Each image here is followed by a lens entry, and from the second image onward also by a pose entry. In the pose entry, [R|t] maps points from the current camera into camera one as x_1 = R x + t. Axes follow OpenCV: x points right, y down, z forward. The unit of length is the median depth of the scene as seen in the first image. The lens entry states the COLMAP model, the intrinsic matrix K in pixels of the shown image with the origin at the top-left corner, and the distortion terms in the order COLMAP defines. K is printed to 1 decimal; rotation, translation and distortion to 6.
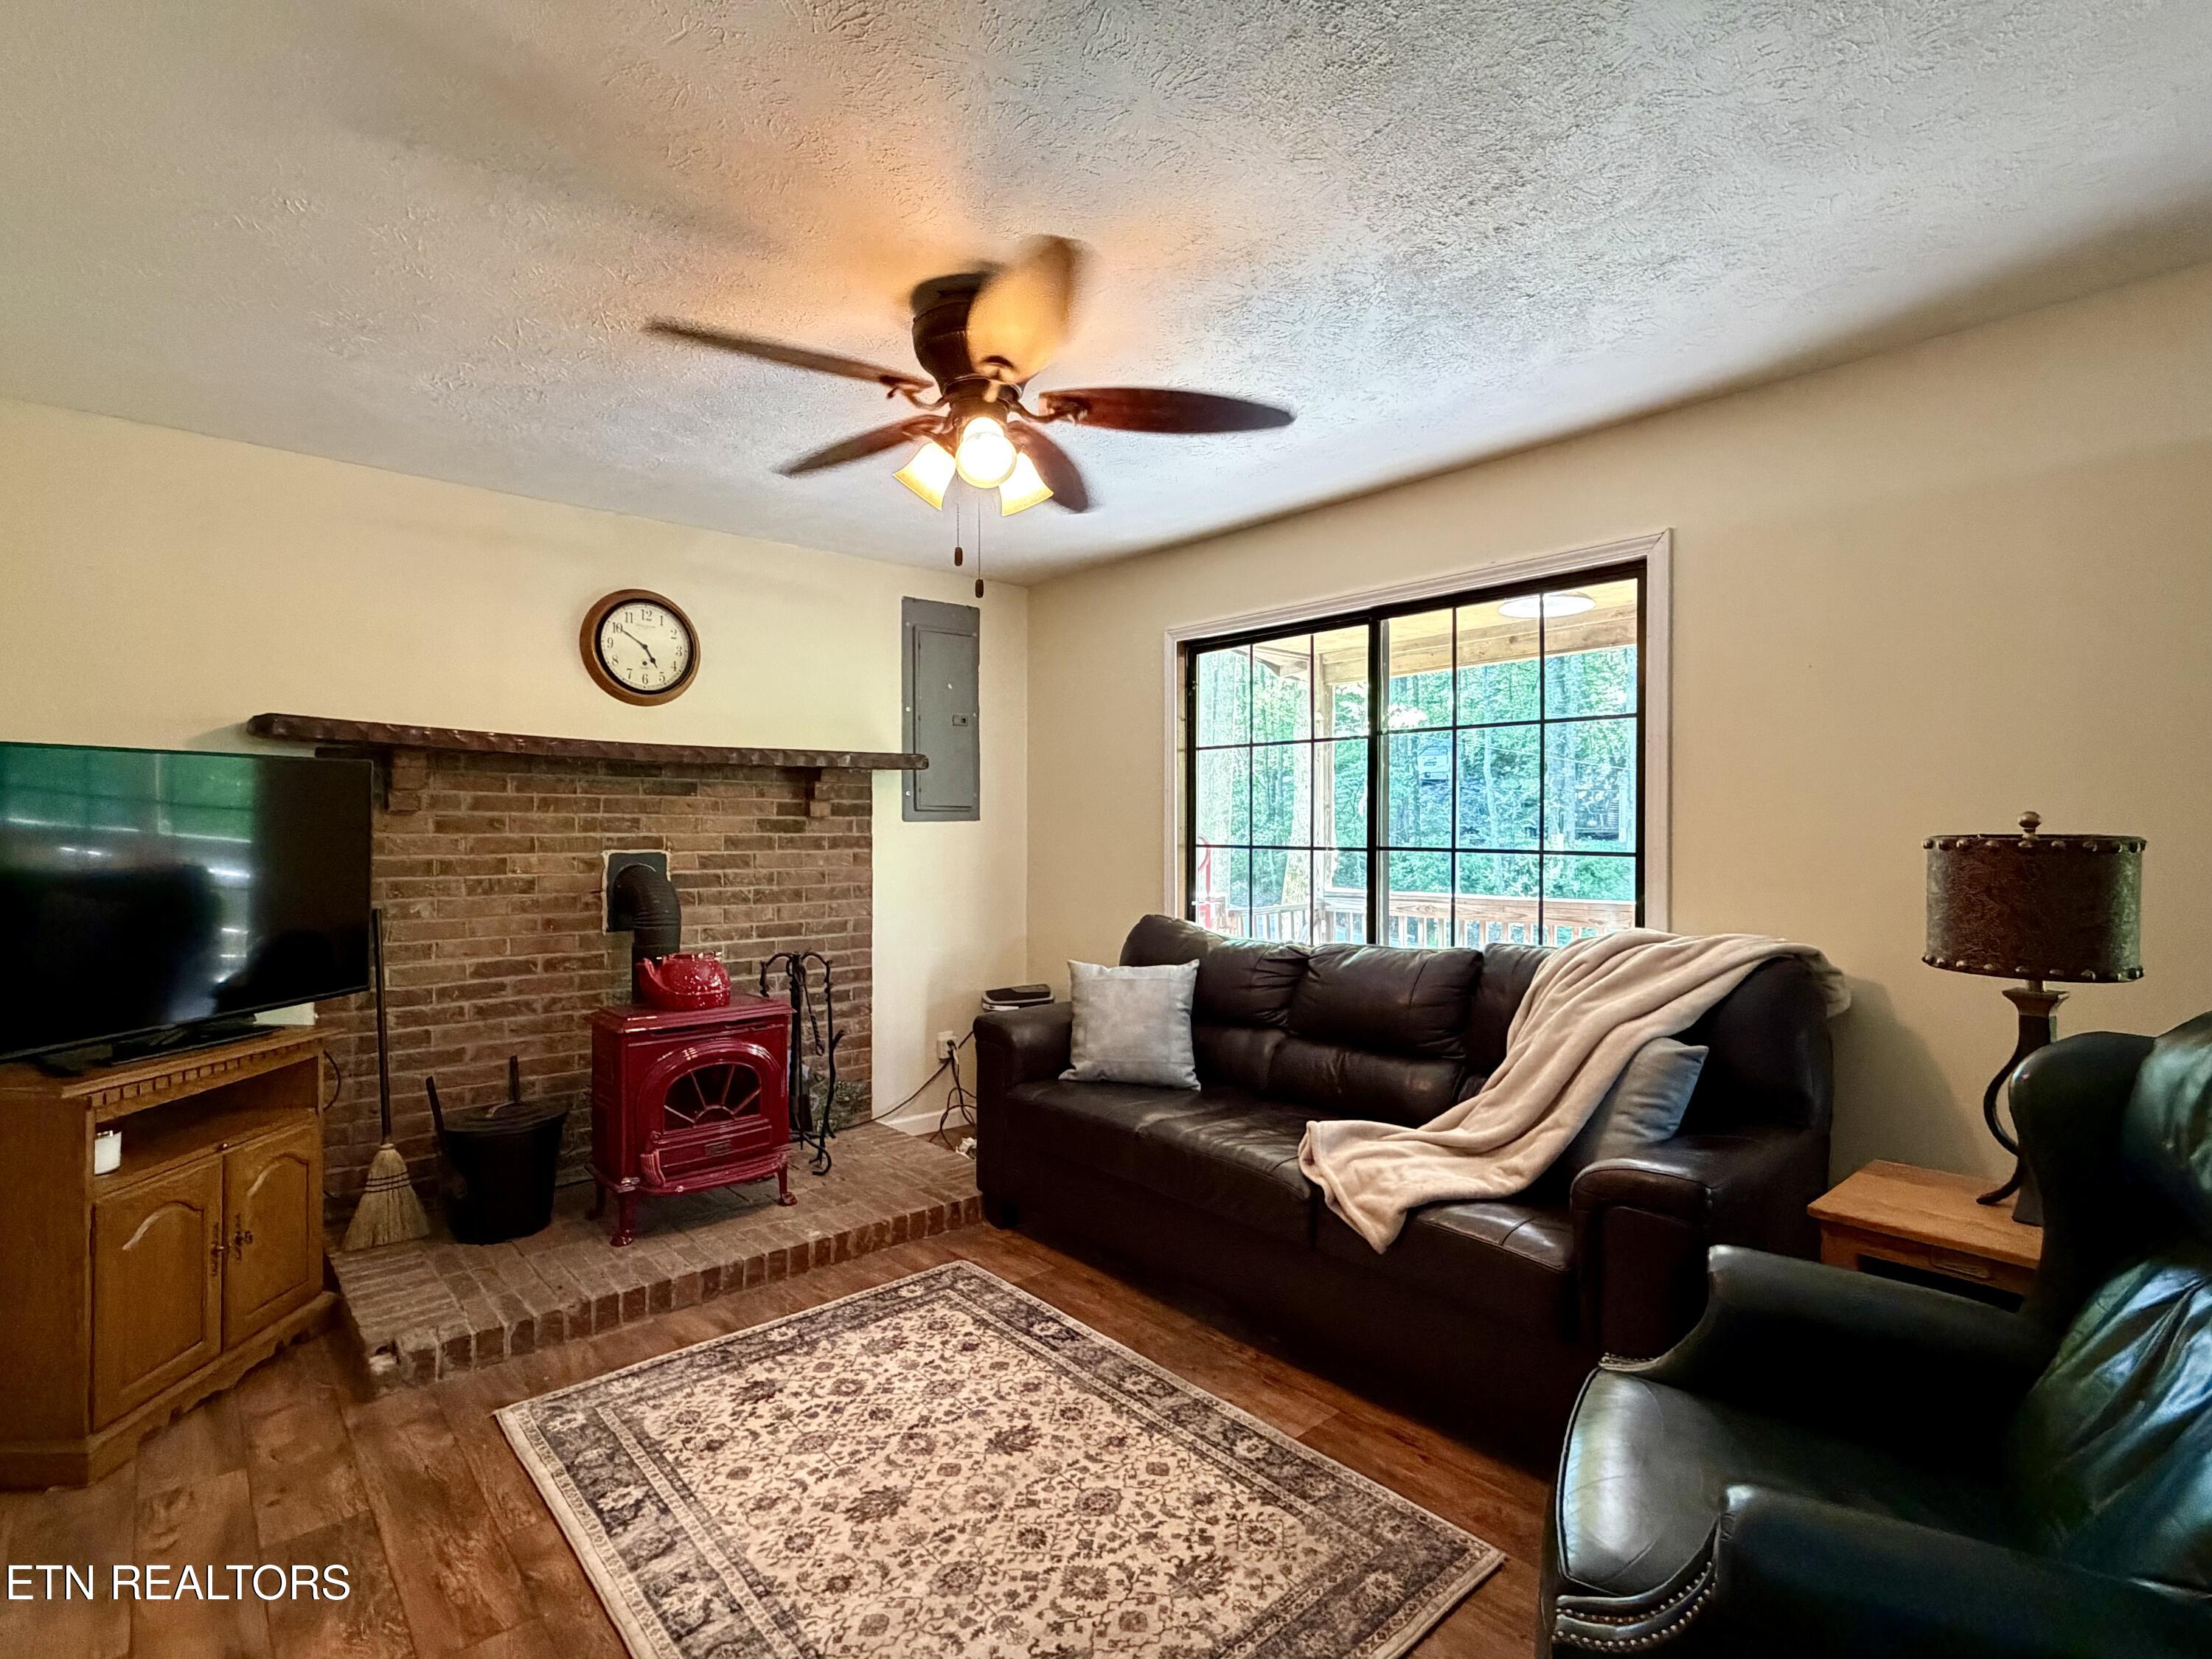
lens RADIAL K [[1095.9, 0, 1098.1], [0, 1095.9, 831.5], [0, 0, 1]] dist [-0.003760, 0.000365]
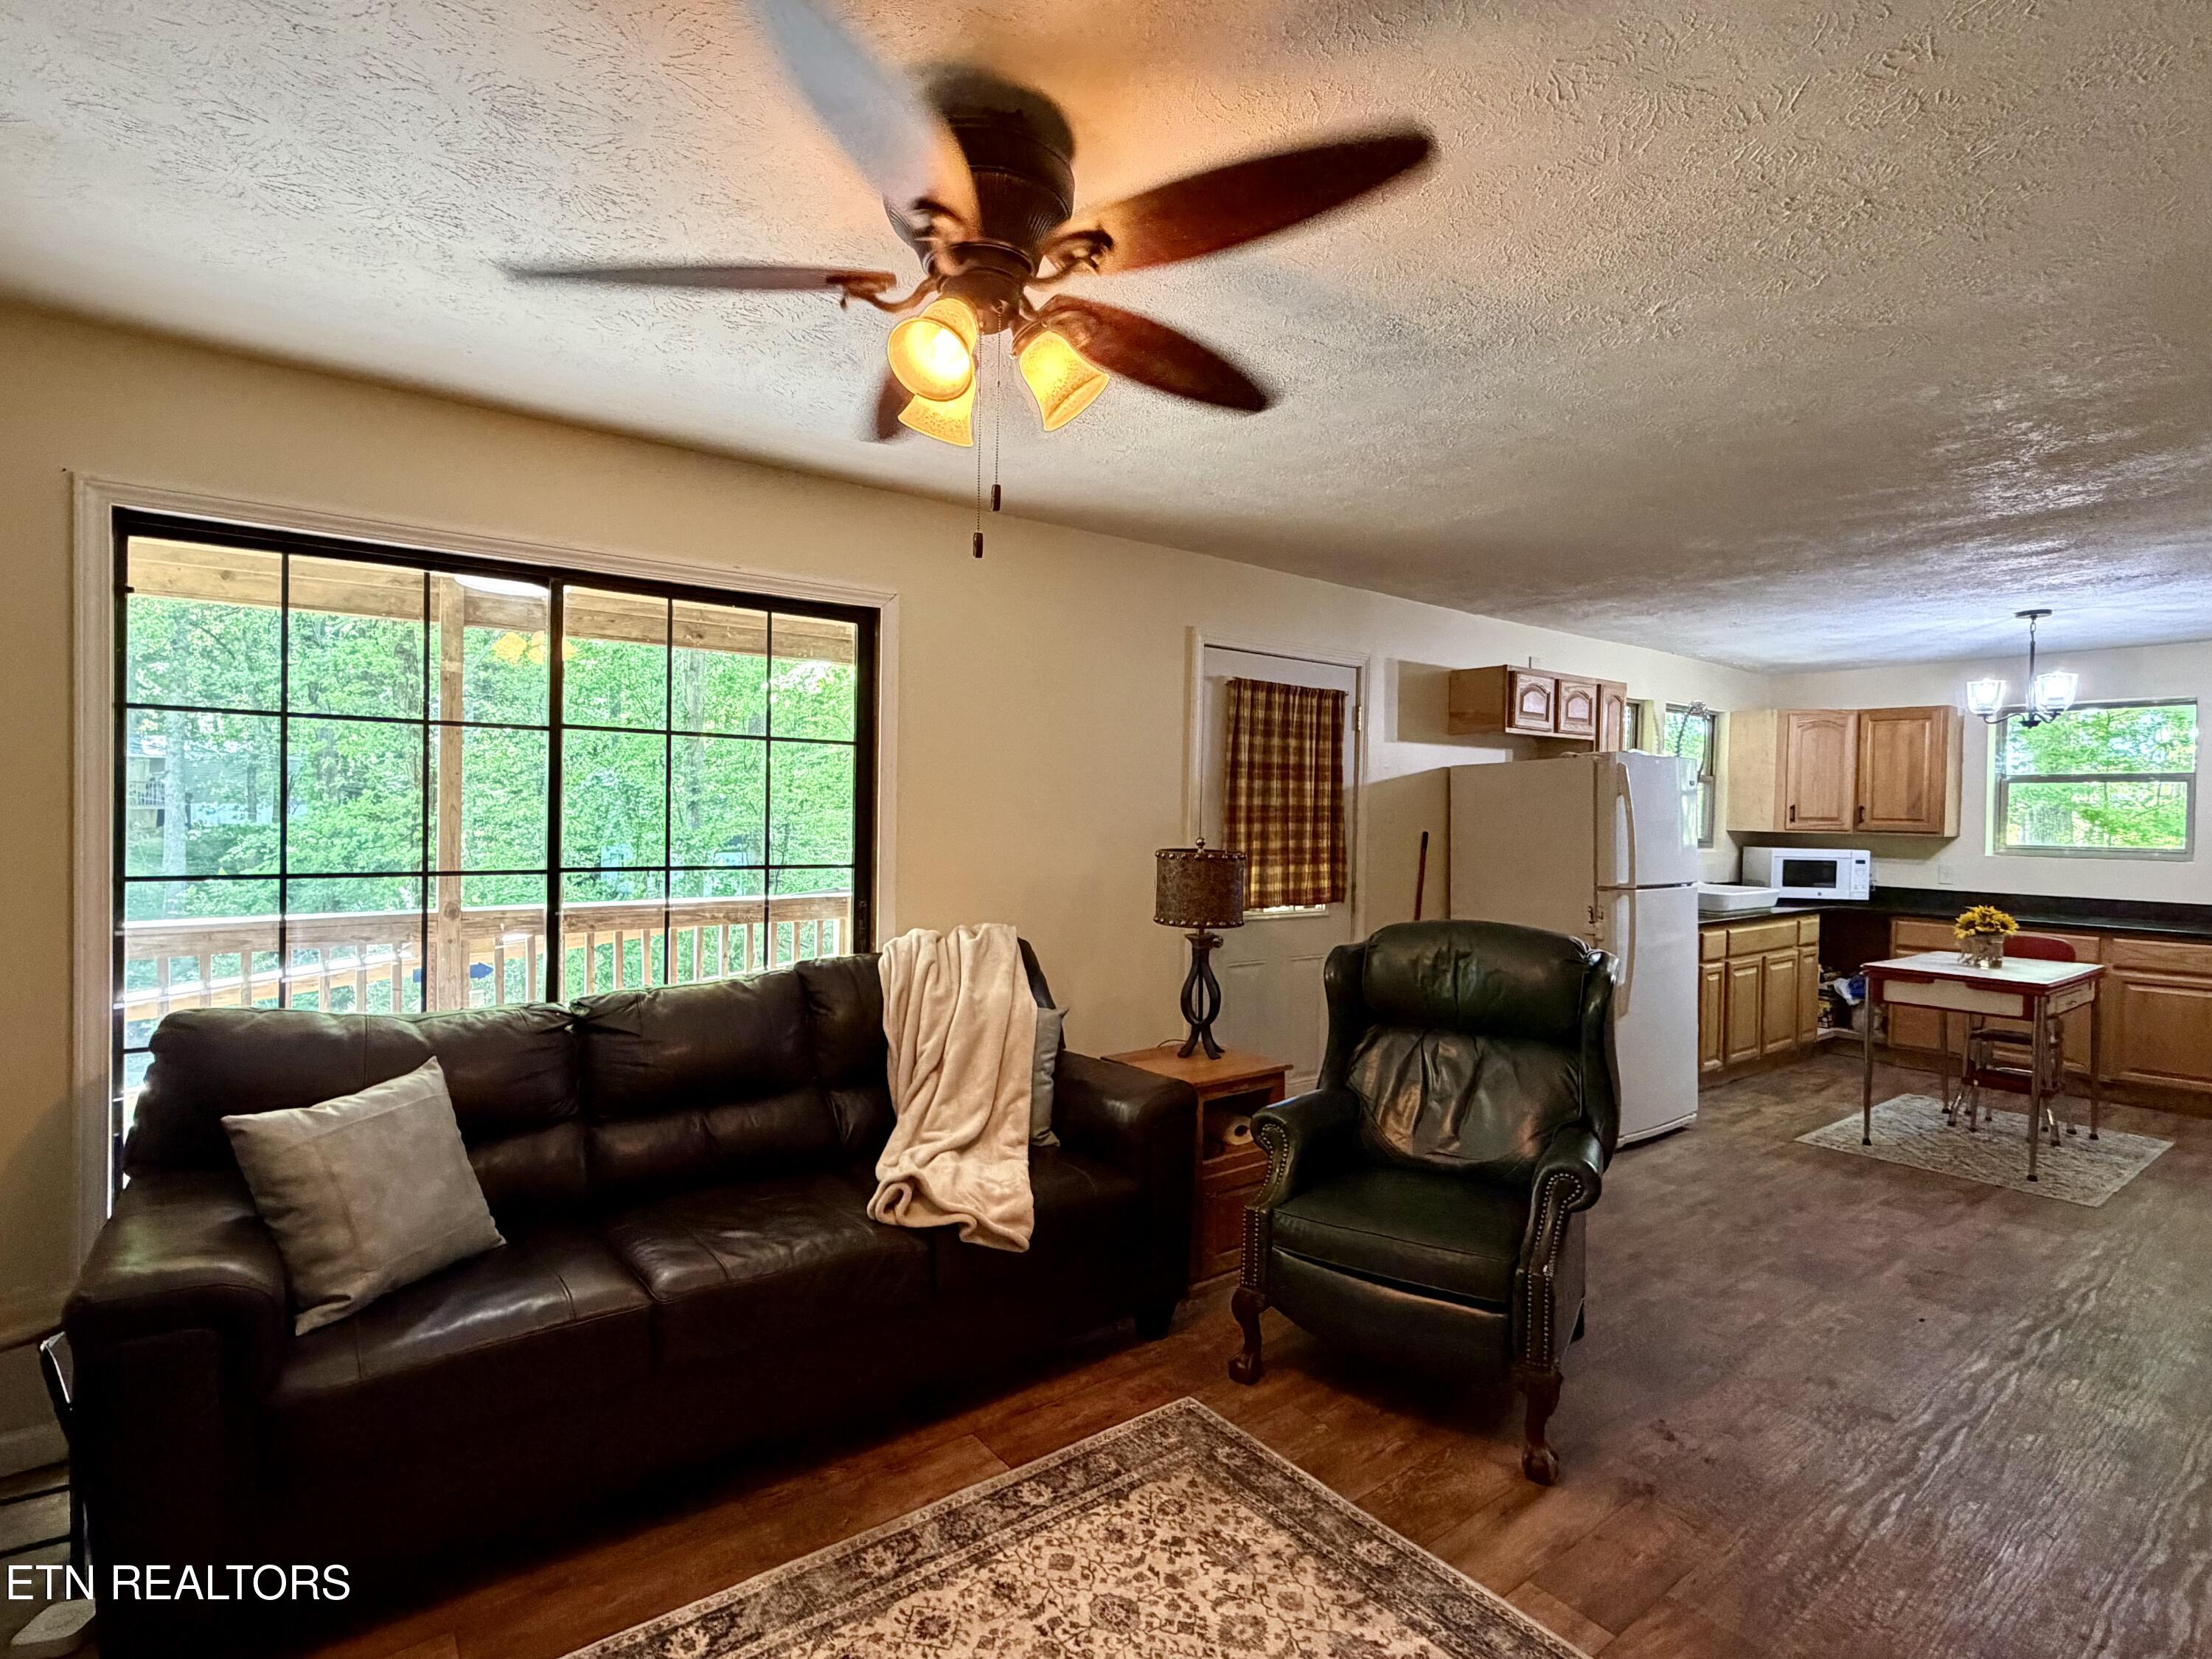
lens RADIAL K [[1095.9, 0, 1100.5], [0, 1095.9, 824.2], [0, 0, 1]] dist [-0.003760, 0.000365]
pose [[0.050640, -0.012817, 0.998635, -0.785248], [-0.011400, 0.999845, 0.013411, -0.049608], [-0.998652, -0.012063, 0.050486, 0.847697]]
